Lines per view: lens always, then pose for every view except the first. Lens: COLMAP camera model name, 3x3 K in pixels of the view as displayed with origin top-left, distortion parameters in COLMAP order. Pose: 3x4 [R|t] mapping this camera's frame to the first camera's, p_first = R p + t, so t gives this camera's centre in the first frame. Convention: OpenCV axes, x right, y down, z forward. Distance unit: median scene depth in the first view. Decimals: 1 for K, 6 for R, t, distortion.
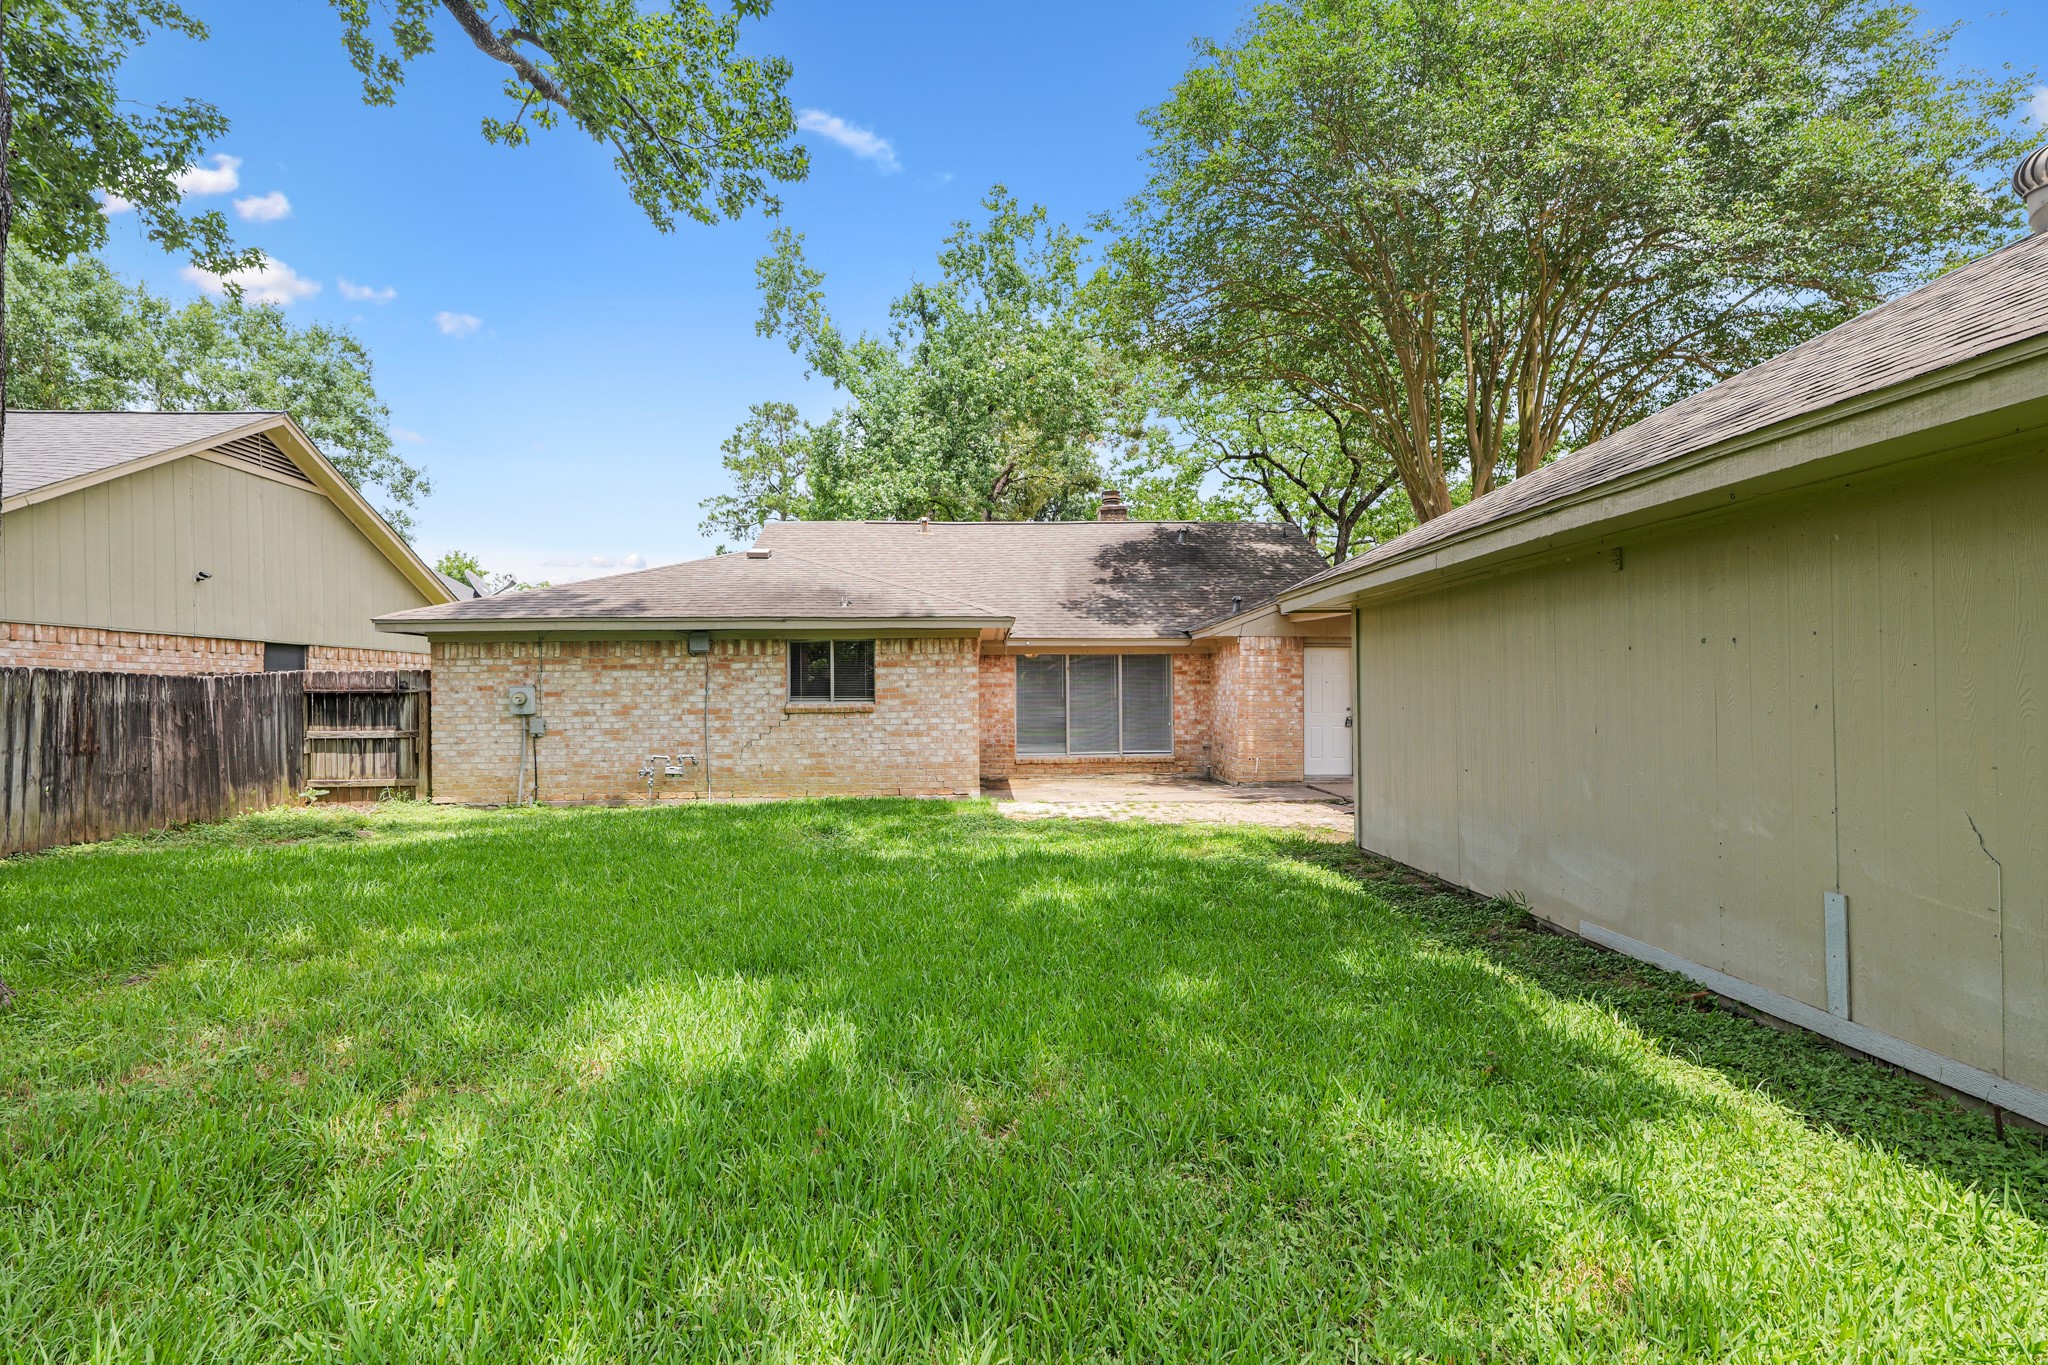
lens RADIAL K [[957.8, 0, 1041.3], [0, 957.8, 682.4], [0, 0, 1]] dist [0.006371, -0.000566]
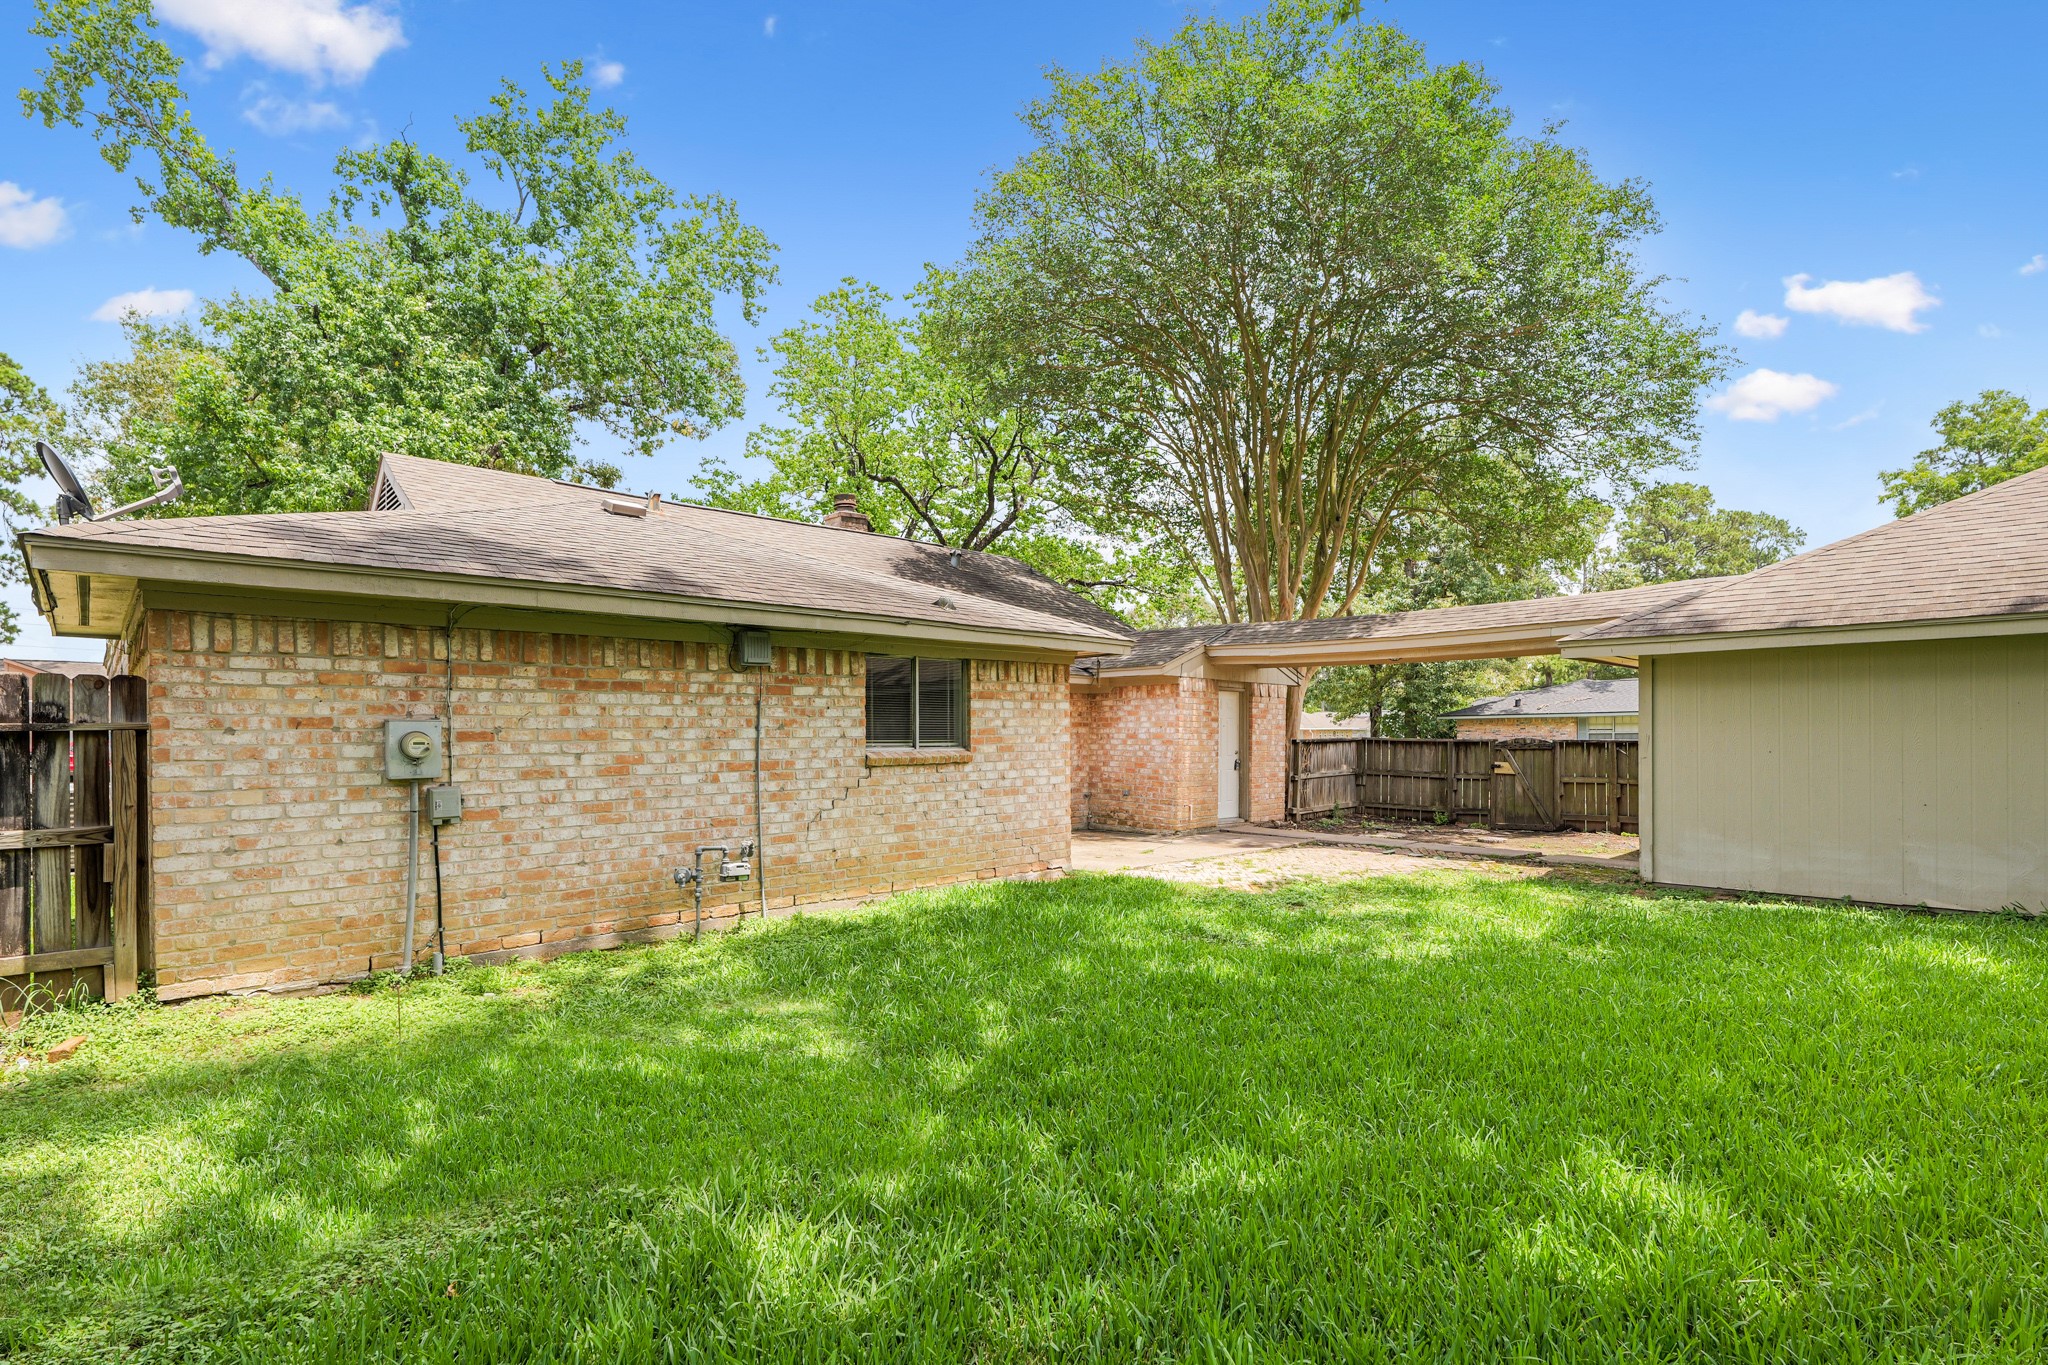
lens RADIAL K [[957.8, 0, 1036.0], [0, 957.8, 742.2], [0, 0, 1]] dist [0.006371, -0.000566]
pose [[0.756836, -0.001616, 0.653603, -0.609683], [-0.009789, 0.999857, 0.013808, 0.005775], [-0.653532, -0.016848, 0.756711, 0.438870]]
